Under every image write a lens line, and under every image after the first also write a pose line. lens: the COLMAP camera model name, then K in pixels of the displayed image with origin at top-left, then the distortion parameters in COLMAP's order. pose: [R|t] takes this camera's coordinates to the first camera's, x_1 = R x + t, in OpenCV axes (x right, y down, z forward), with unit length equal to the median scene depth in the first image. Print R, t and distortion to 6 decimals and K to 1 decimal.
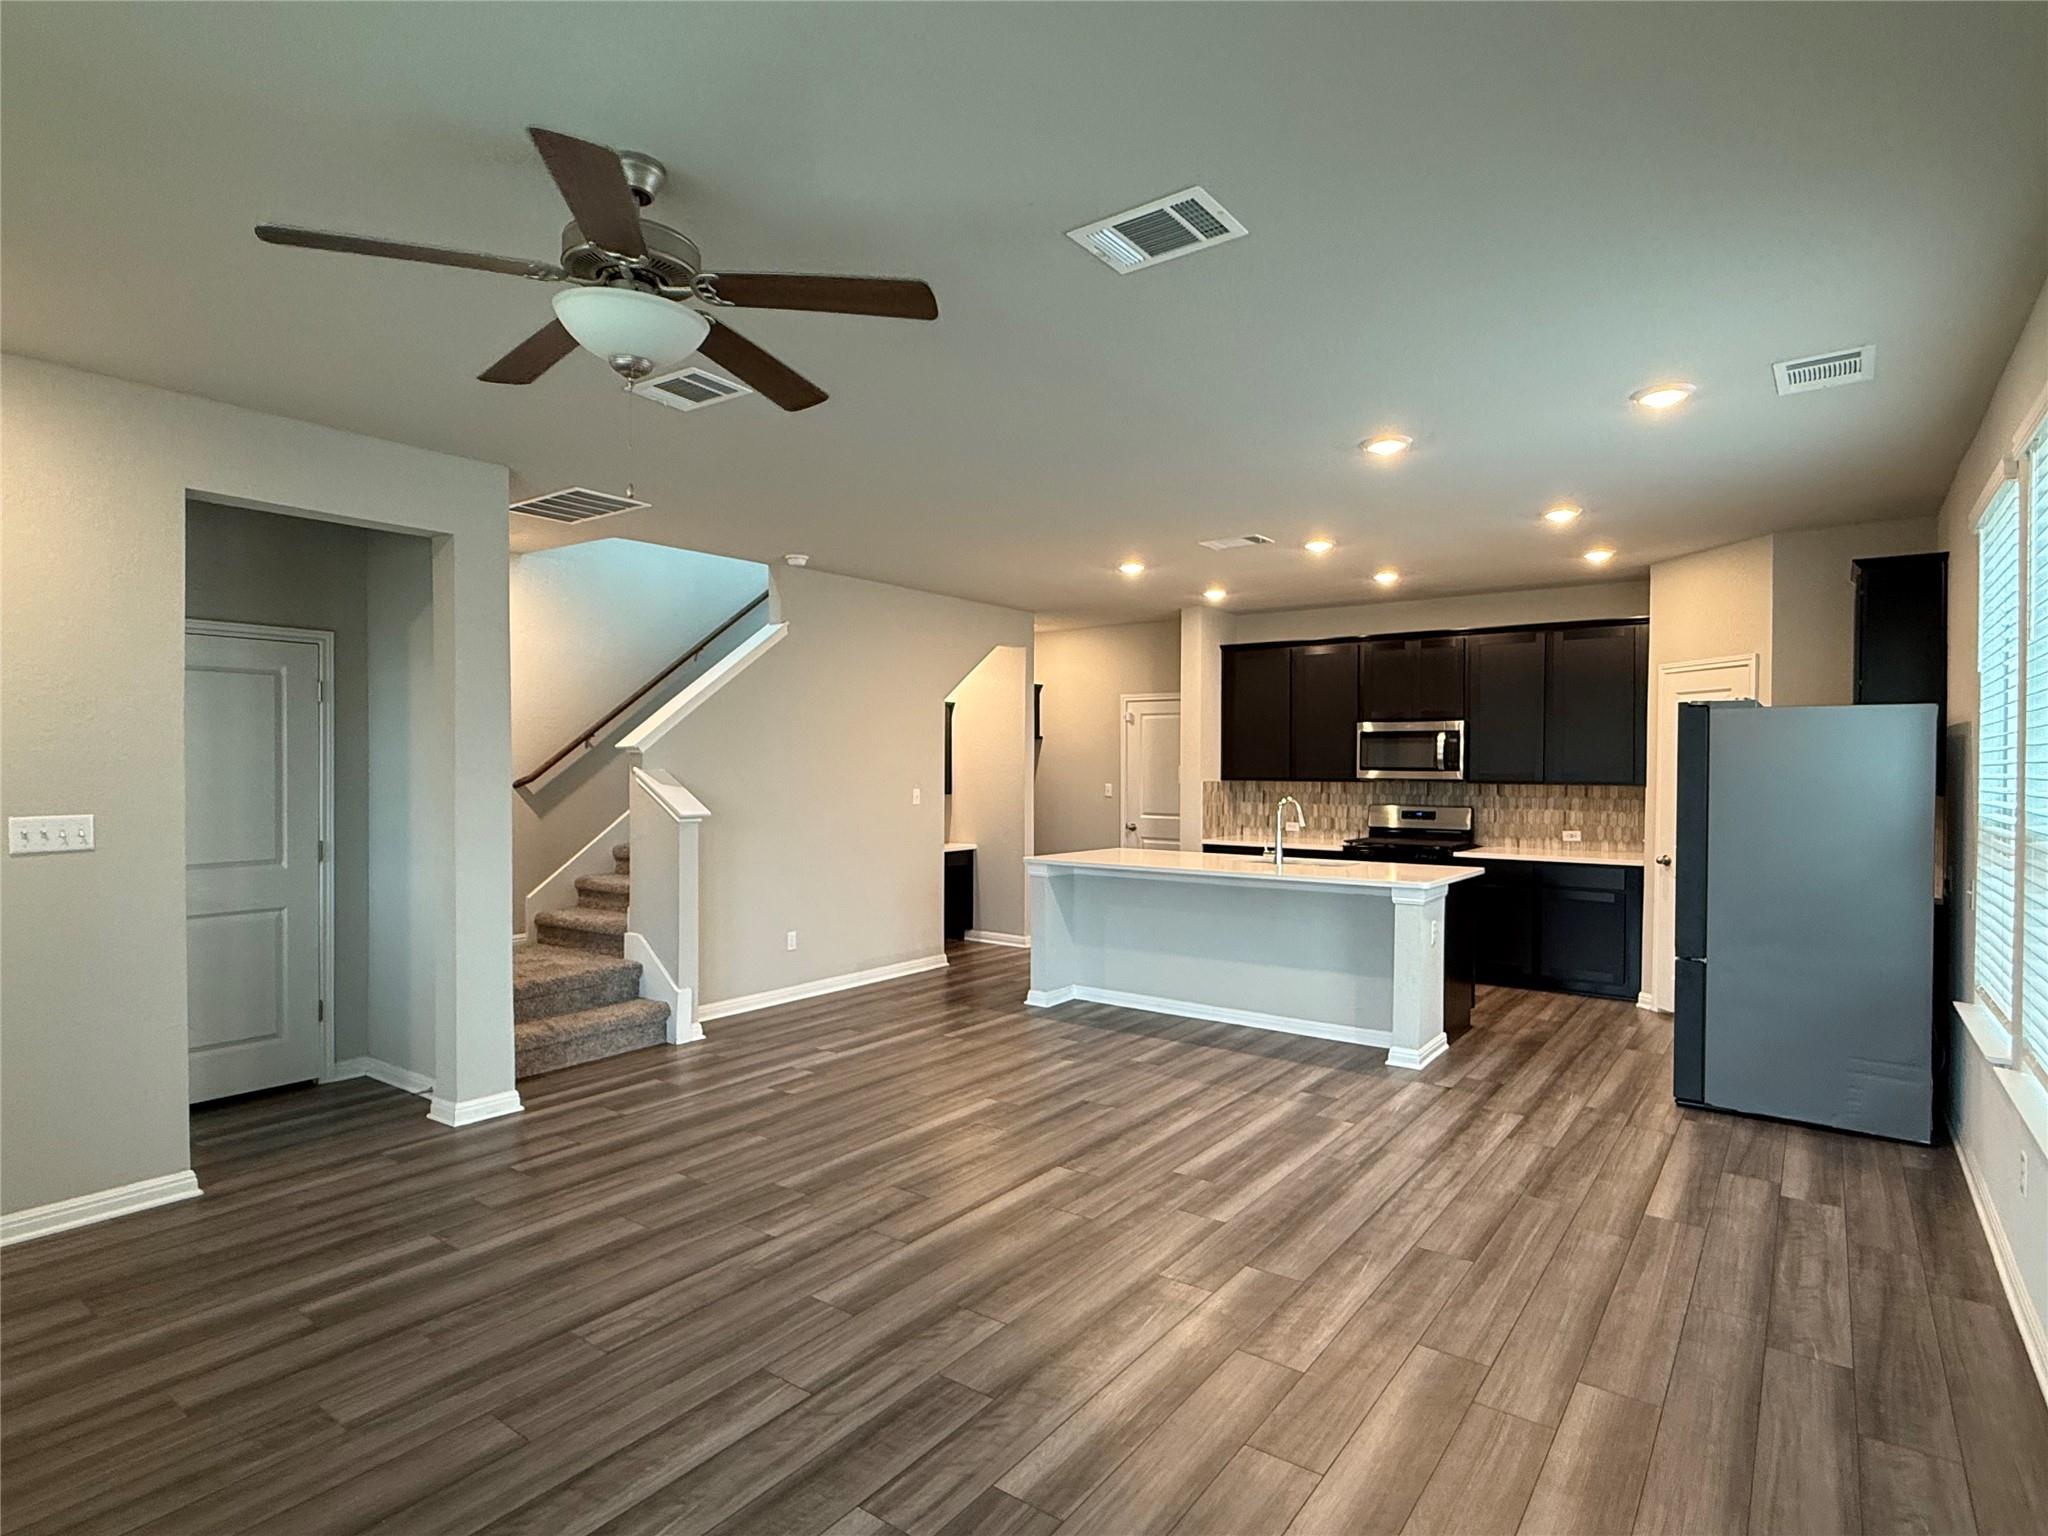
lens RADIAL K [[1079.9, 0, 1024.0], [0, 1079.9, 768.0], [0, 0, 1]] dist [0.000733, 0.000112]
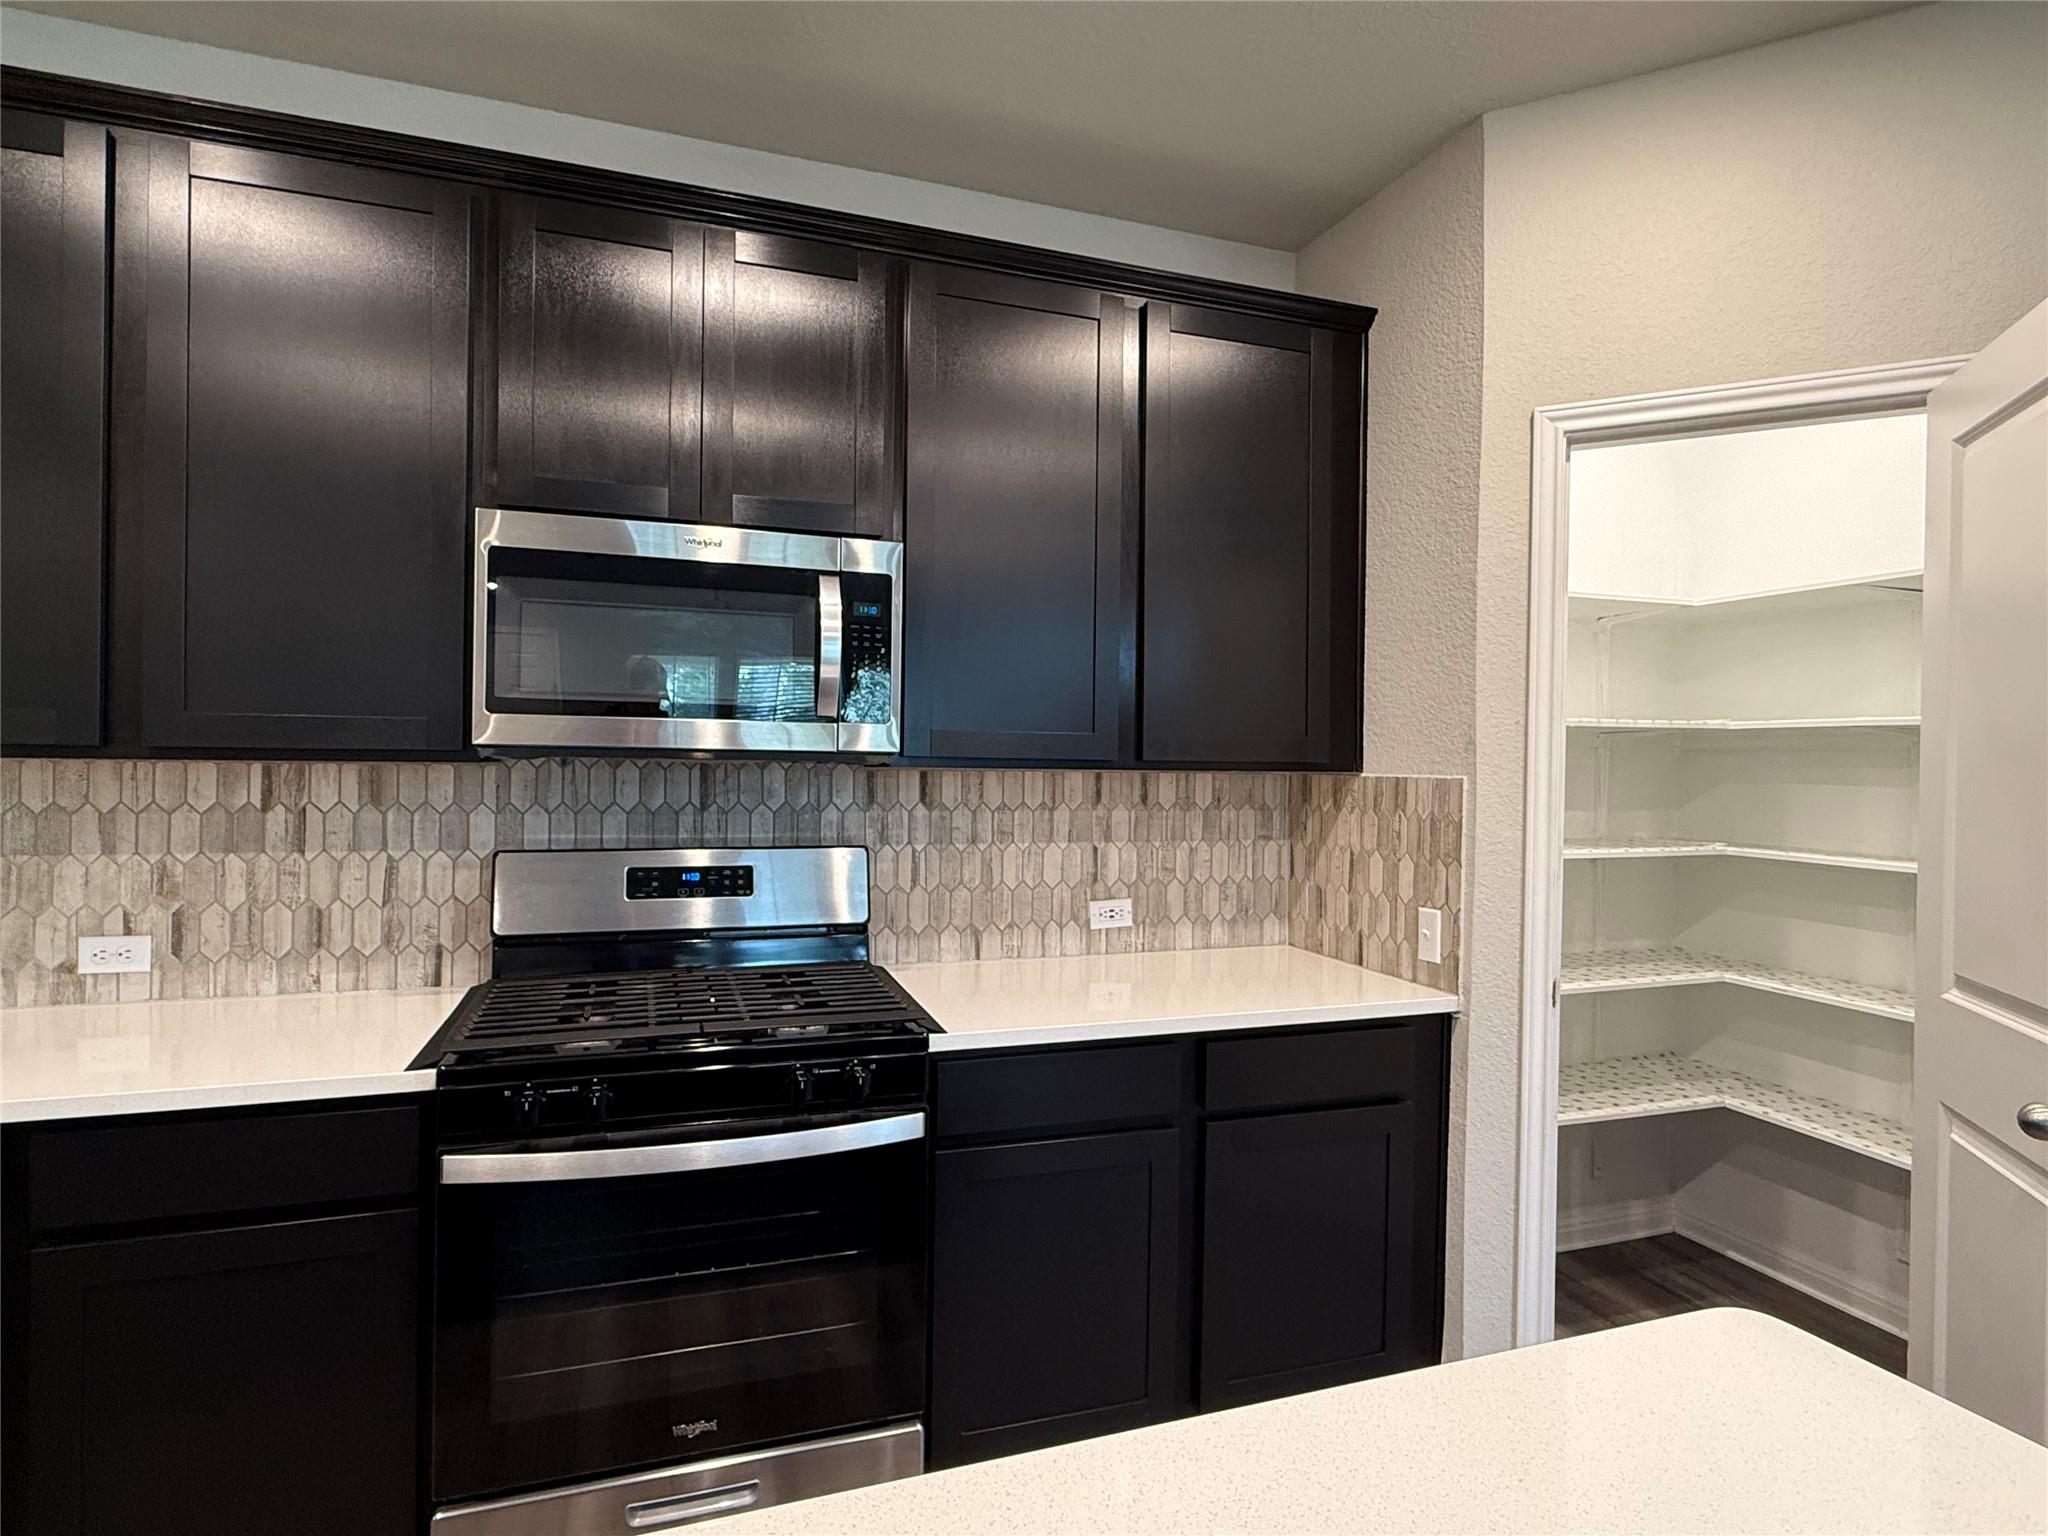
lens RADIAL K [[1079.9, 0, 1024.0], [0, 1079.9, 768.0], [0, 0, 1]] dist [0.000733, 0.000112]
pose [[0.574390, -0.000649, 0.818581, 0.195353], [-0.008025, 0.999947, 0.006424, 0.012330], [-0.818542, -0.010259, 0.574355, 0.808706]]
